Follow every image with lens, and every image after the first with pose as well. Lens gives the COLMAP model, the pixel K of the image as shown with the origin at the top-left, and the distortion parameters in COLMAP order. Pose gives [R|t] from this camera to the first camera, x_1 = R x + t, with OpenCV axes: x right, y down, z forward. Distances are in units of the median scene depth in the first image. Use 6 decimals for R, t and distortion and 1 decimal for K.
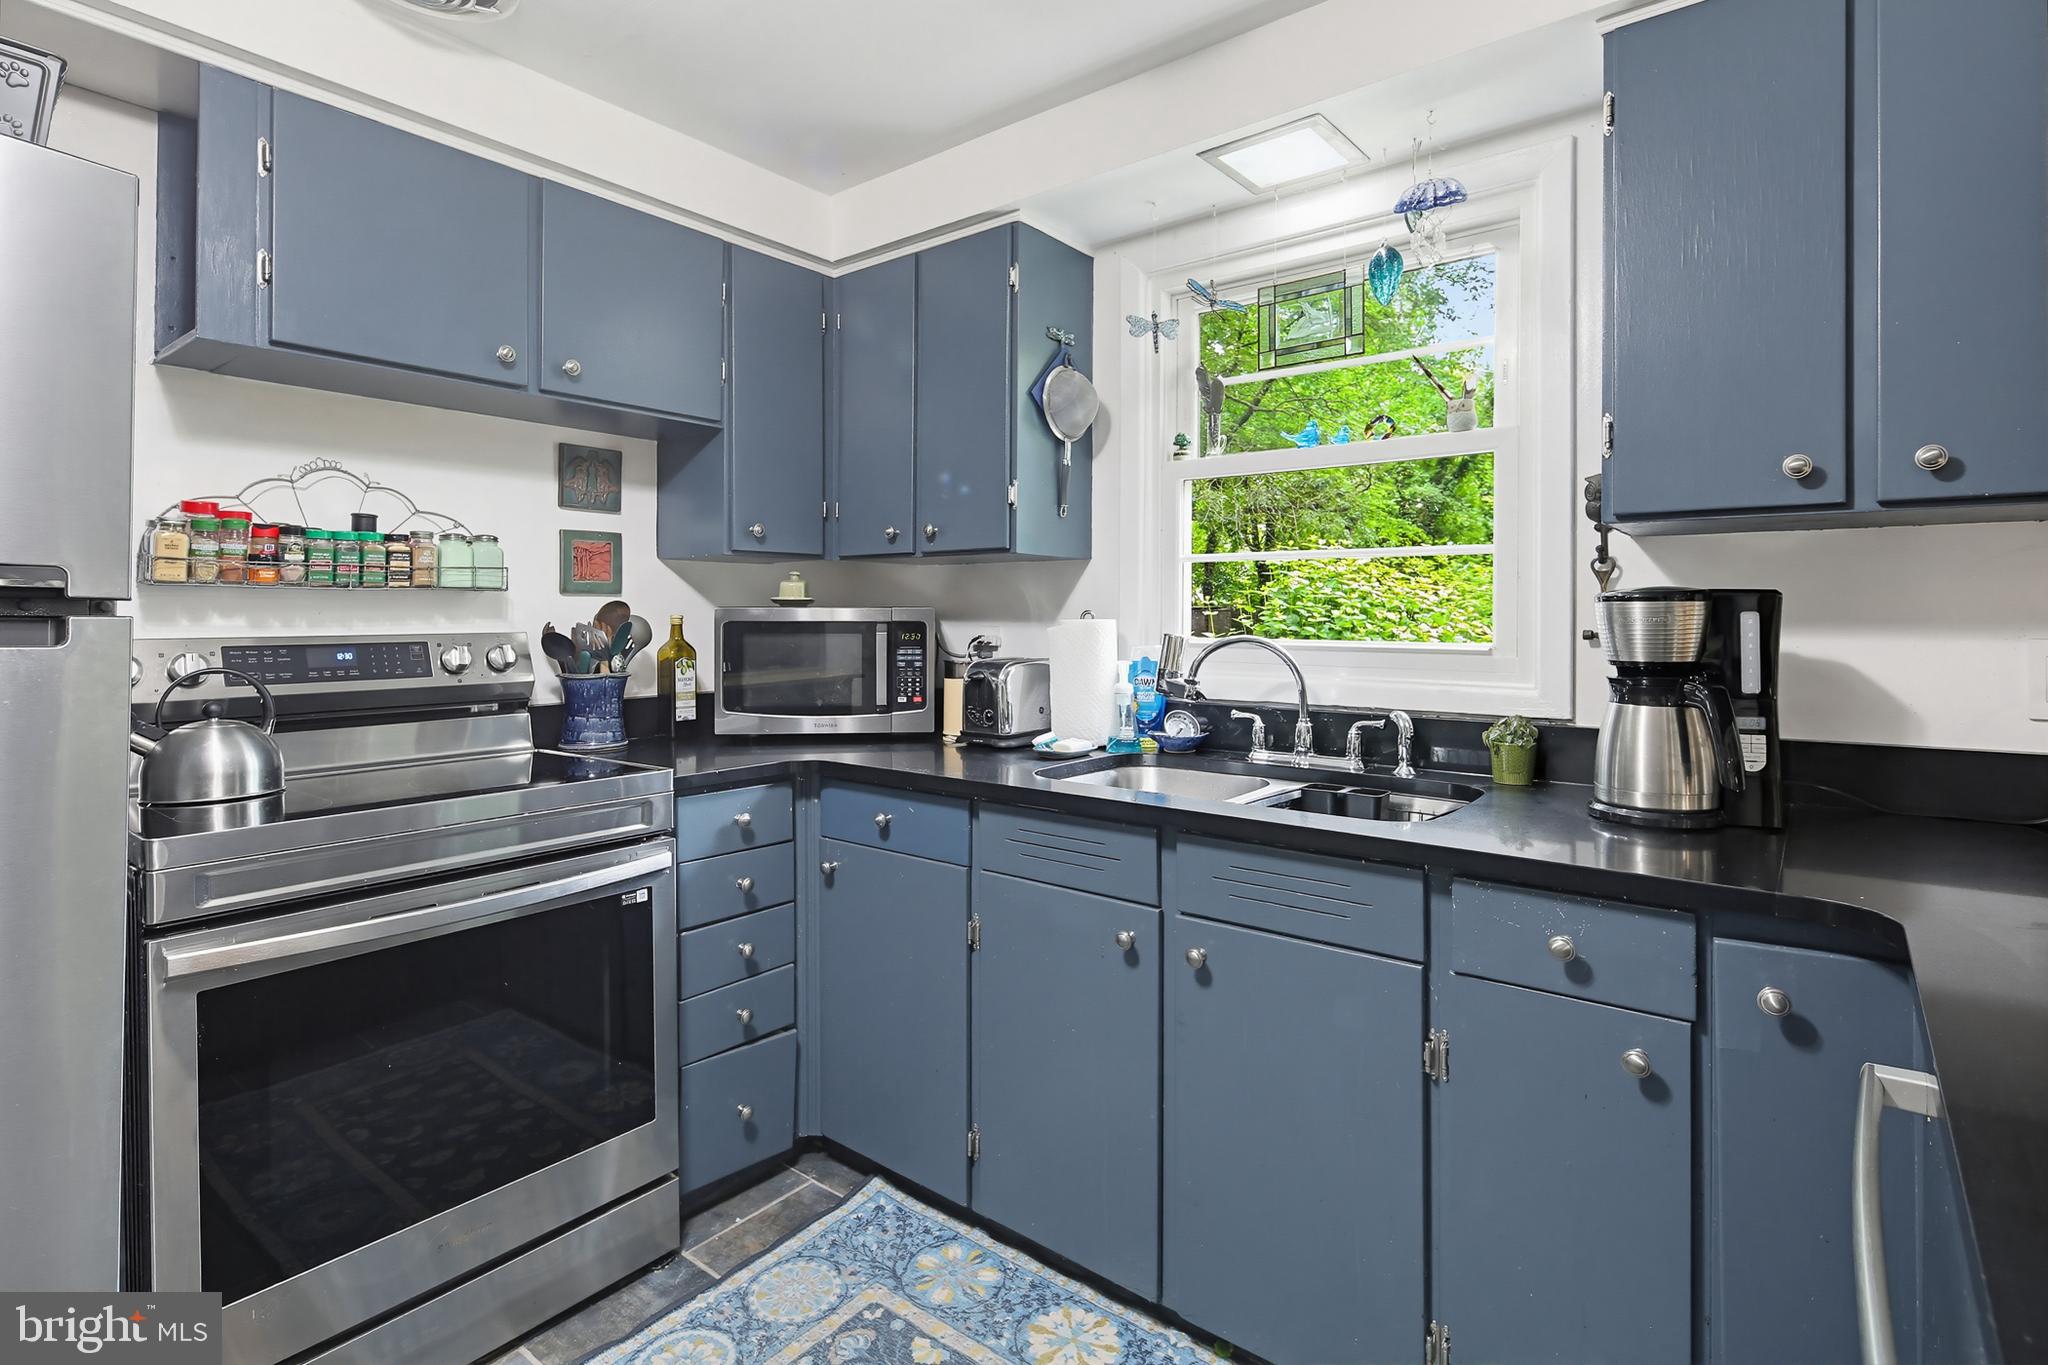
lens RADIAL K [[1000.1, 0, 1019.9], [0, 1000.1, 612.5], [0, 0, 1]] dist [0.005366, -0.003070]
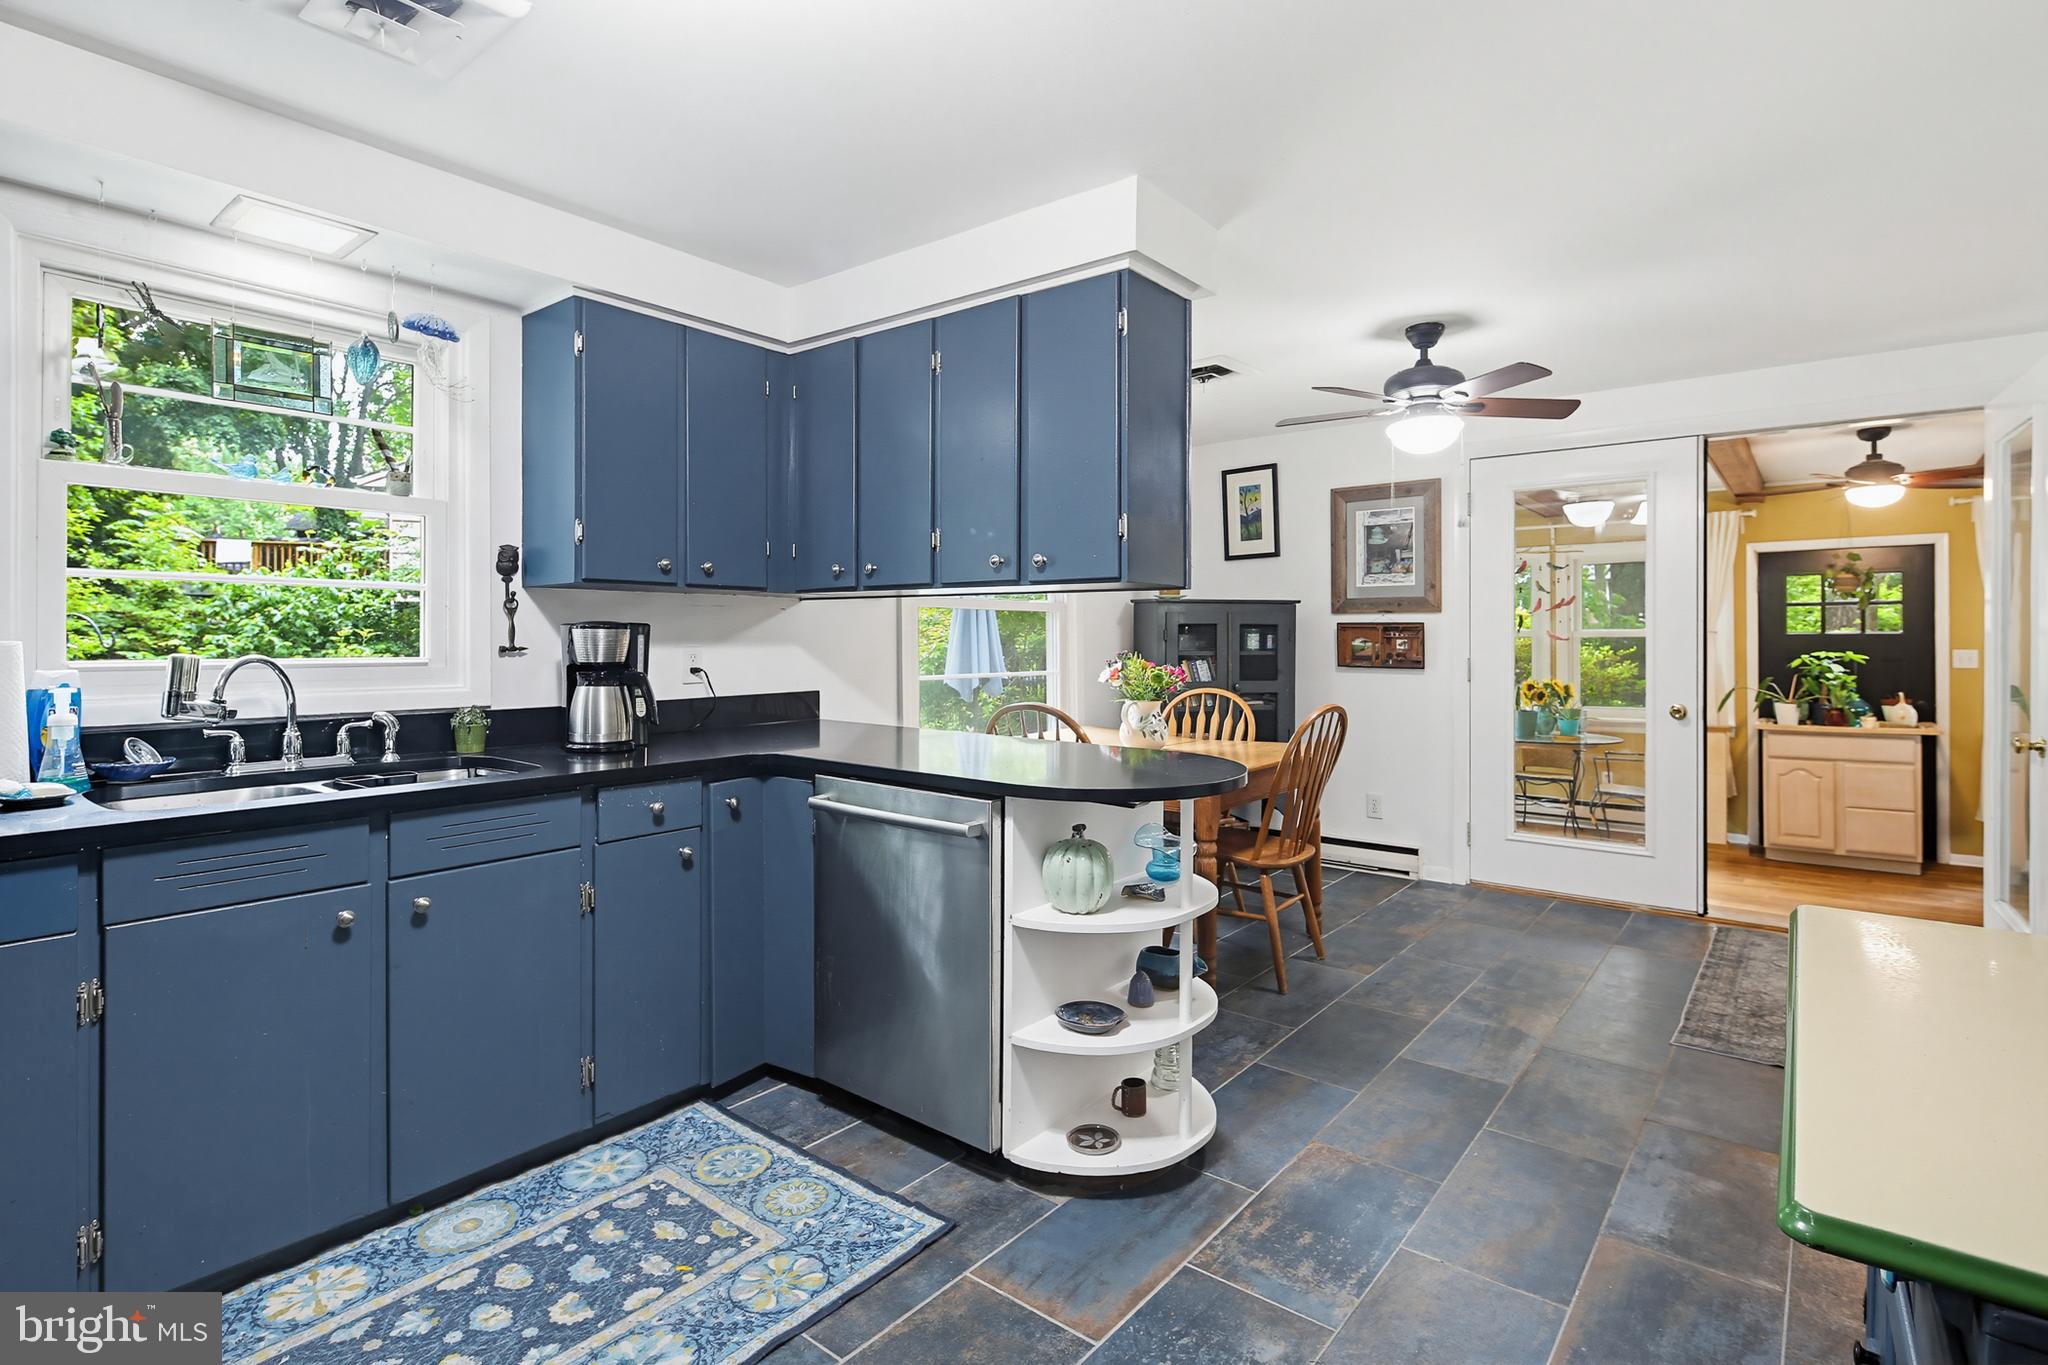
lens RADIAL K [[1000.1, 0, 1019.6], [0, 1000.1, 640.1], [0, 0, 1]] dist [0.005366, -0.003070]
pose [[0.001639, -0.002387, 0.999996, -0.903717], [-0.002857, 0.999993, 0.002392, 0.002161], [-0.999995, -0.002861, 0.001633, 0.194273]]
